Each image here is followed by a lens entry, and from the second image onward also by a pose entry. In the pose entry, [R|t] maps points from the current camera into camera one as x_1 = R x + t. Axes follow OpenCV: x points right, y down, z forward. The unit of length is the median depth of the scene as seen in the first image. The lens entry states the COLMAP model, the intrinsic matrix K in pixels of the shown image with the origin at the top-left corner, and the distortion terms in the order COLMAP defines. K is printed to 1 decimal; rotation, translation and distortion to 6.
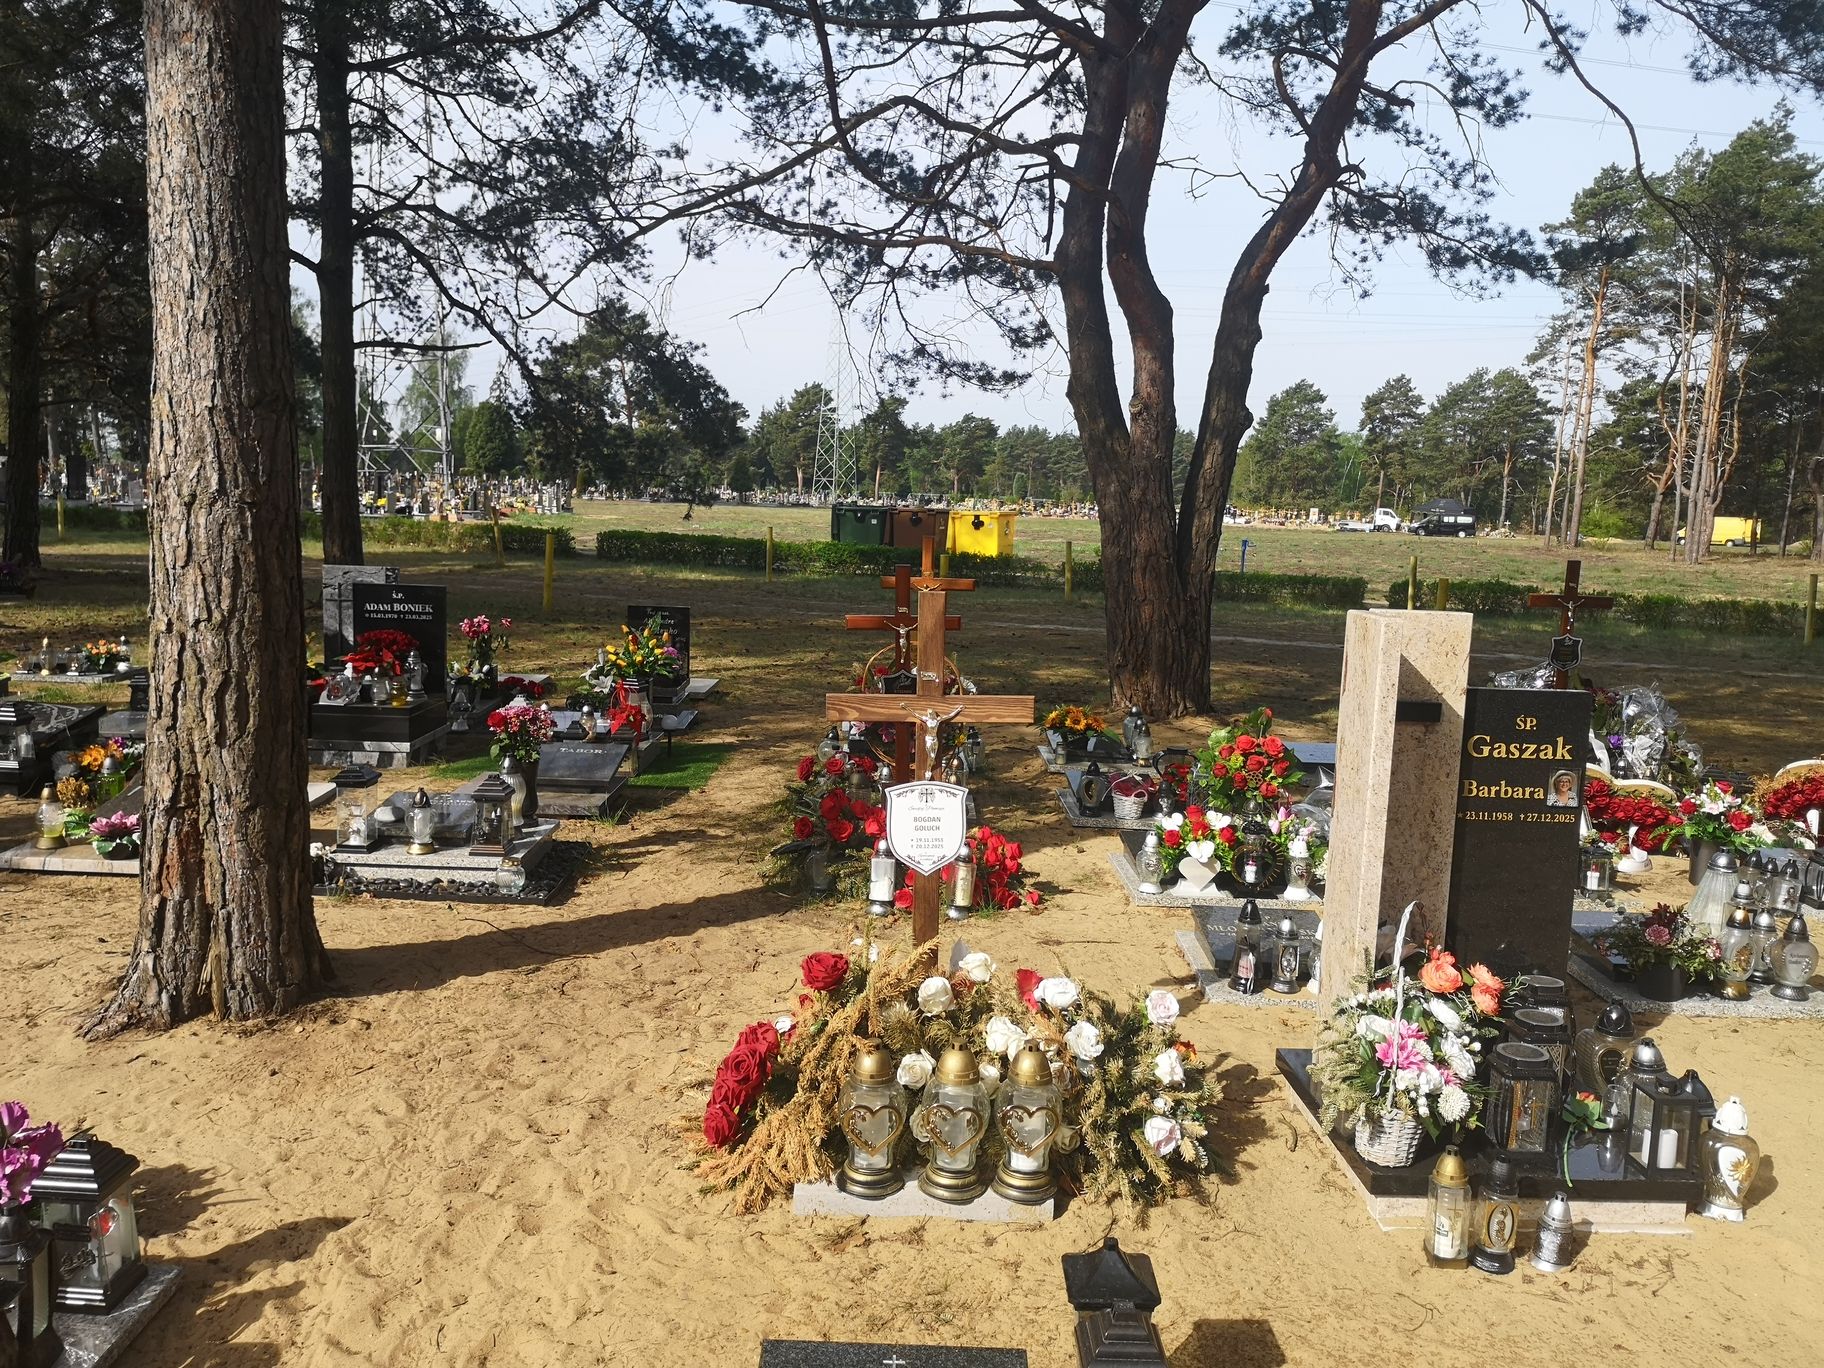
lens RADIAL K [[1445.7, 0, 911.4], [0, 1445.7, 682.7], [0, 0, 1]] dist [0.059581, -0.126042]
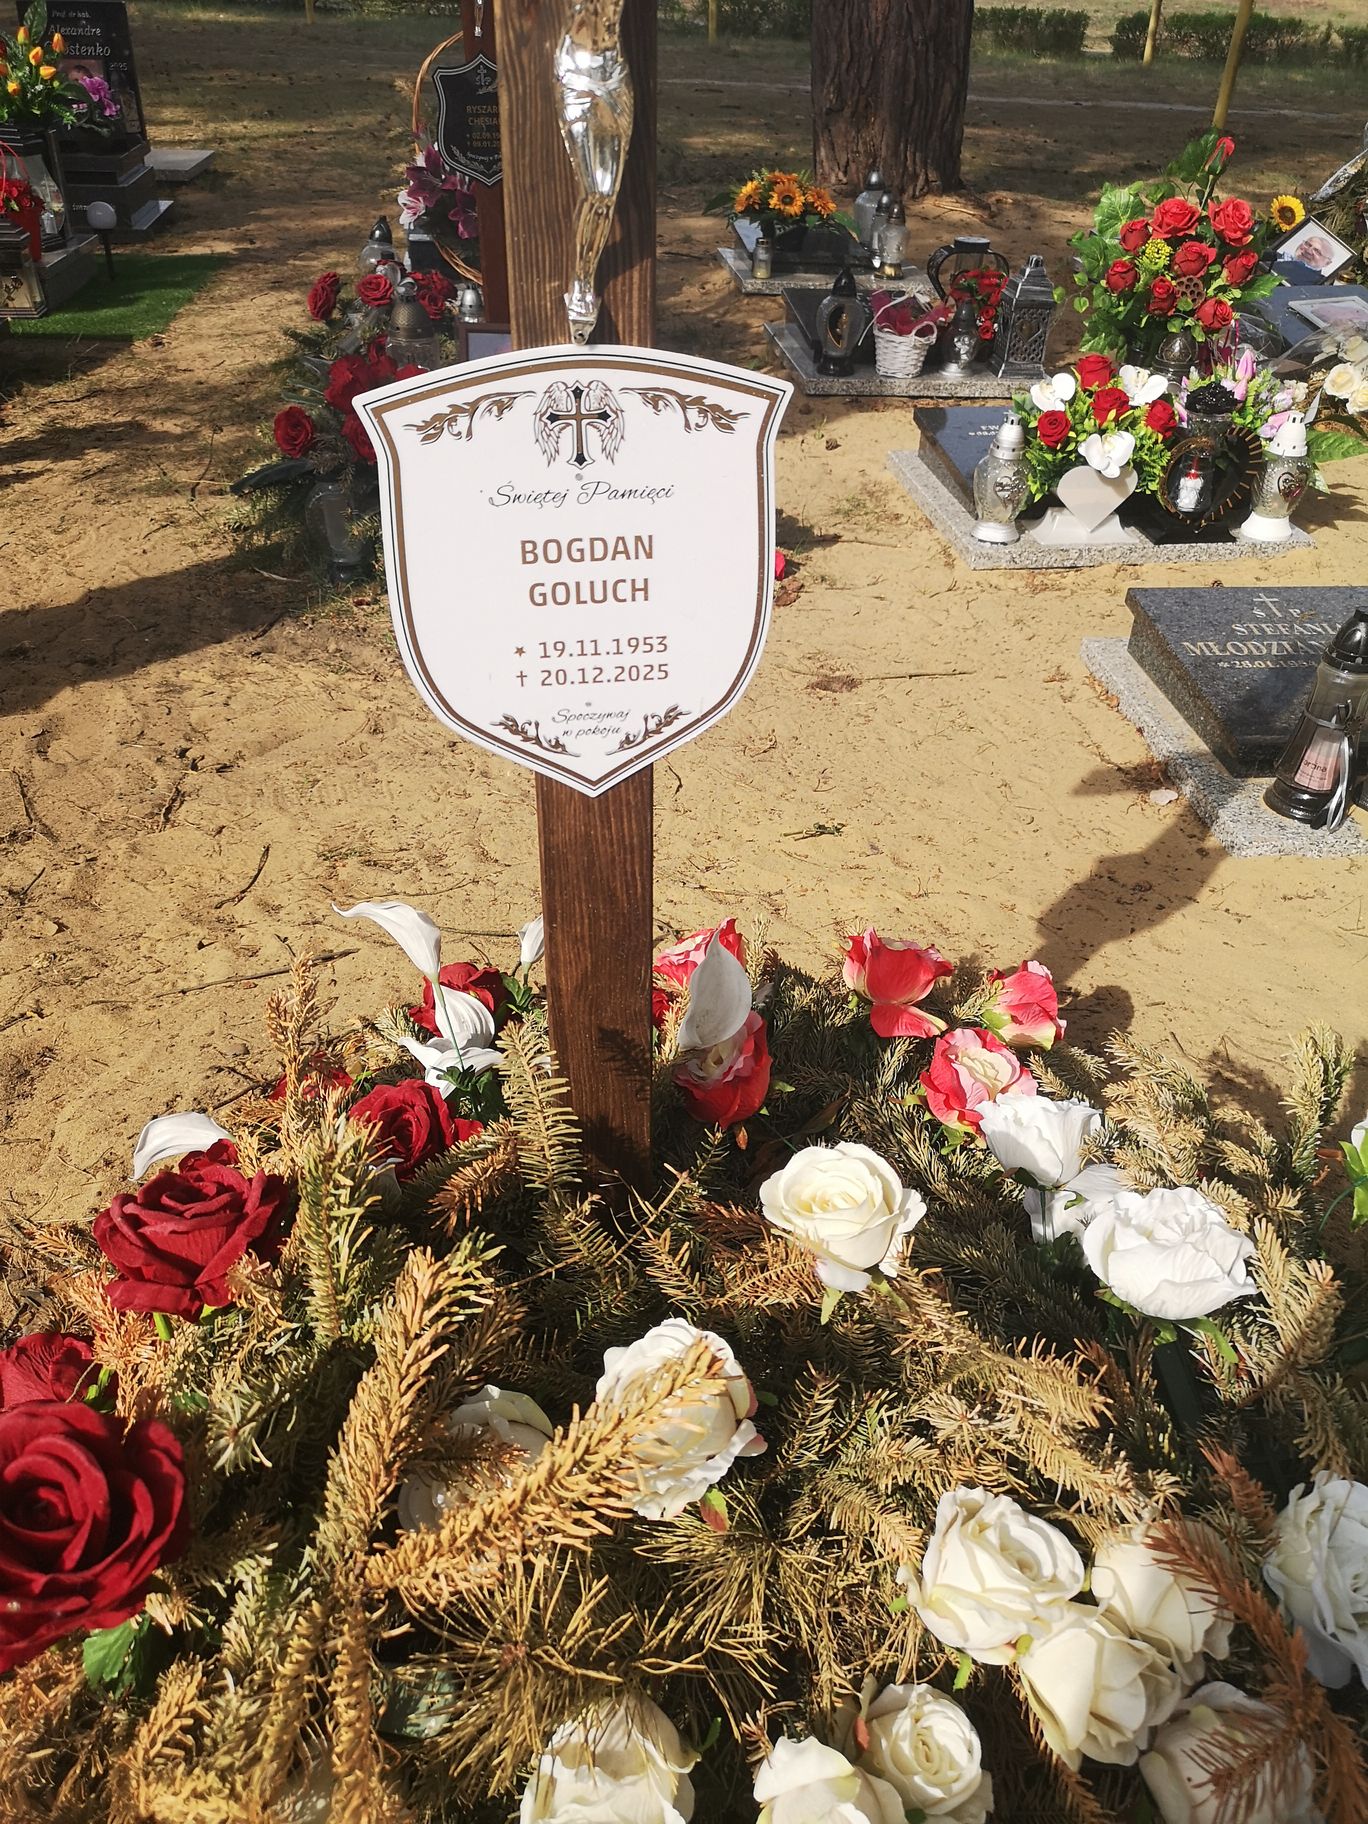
lens RADIAL K [[1401.7, 0, 686.4], [0, 1401.7, 920.0], [0, 0, 1]] dist [0.042155, -0.039042]
pose [[0.994181, -0.064137, 0.086549, 0.001989], [0.017276, 0.887970, 0.459577, 0.023540], [-0.106329, -0.455407, 0.883911, 0.369097]]
